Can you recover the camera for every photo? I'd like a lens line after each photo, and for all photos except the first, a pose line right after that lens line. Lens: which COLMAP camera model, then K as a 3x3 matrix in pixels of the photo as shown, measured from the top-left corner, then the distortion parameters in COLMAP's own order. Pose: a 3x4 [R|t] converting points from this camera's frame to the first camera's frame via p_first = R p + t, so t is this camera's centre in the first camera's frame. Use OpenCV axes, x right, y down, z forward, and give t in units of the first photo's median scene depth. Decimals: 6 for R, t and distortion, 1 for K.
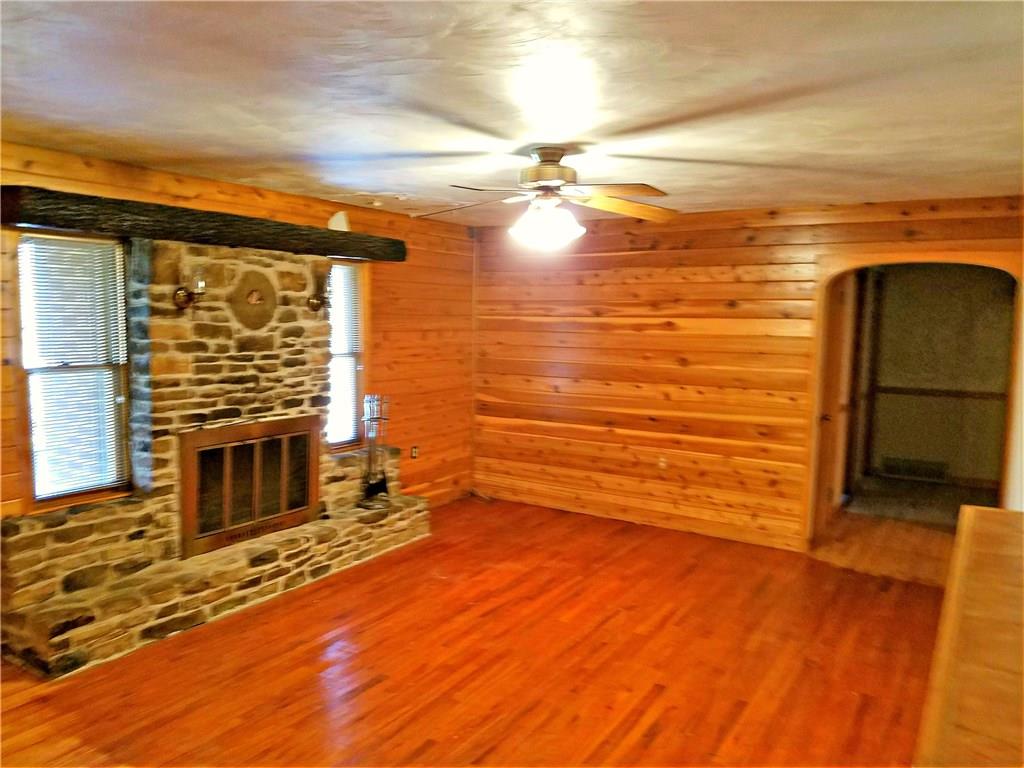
lens RADIAL K [[807.7, 0, 508.2], [0, 807.7, 400.7], [0, 0, 1]] dist [0.122009, -0.204077]
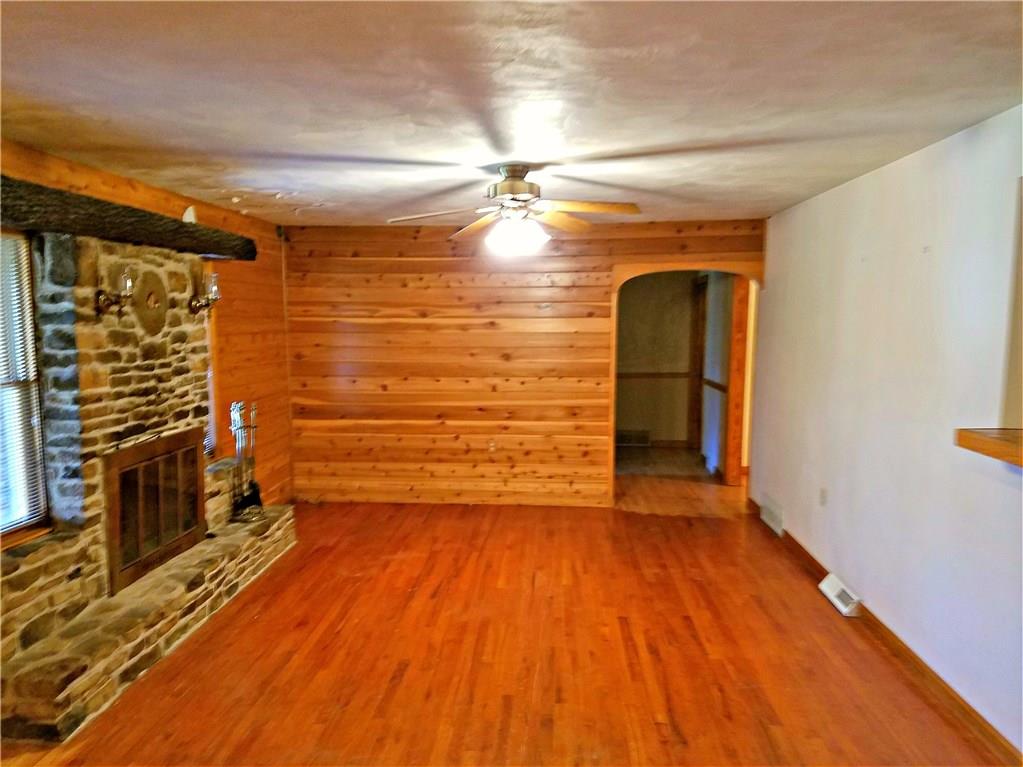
lens RADIAL K [[806.9, 0, 519.9], [0, 806.9, 416.7], [0, 0, 1]] dist [0.122009, -0.204077]
pose [[0.878923, -0.076138, 0.470848, -0.386674], [0.068126, 0.997095, 0.034066, -0.000860], [-0.472074, 0.002135, 0.881557, 0.004660]]
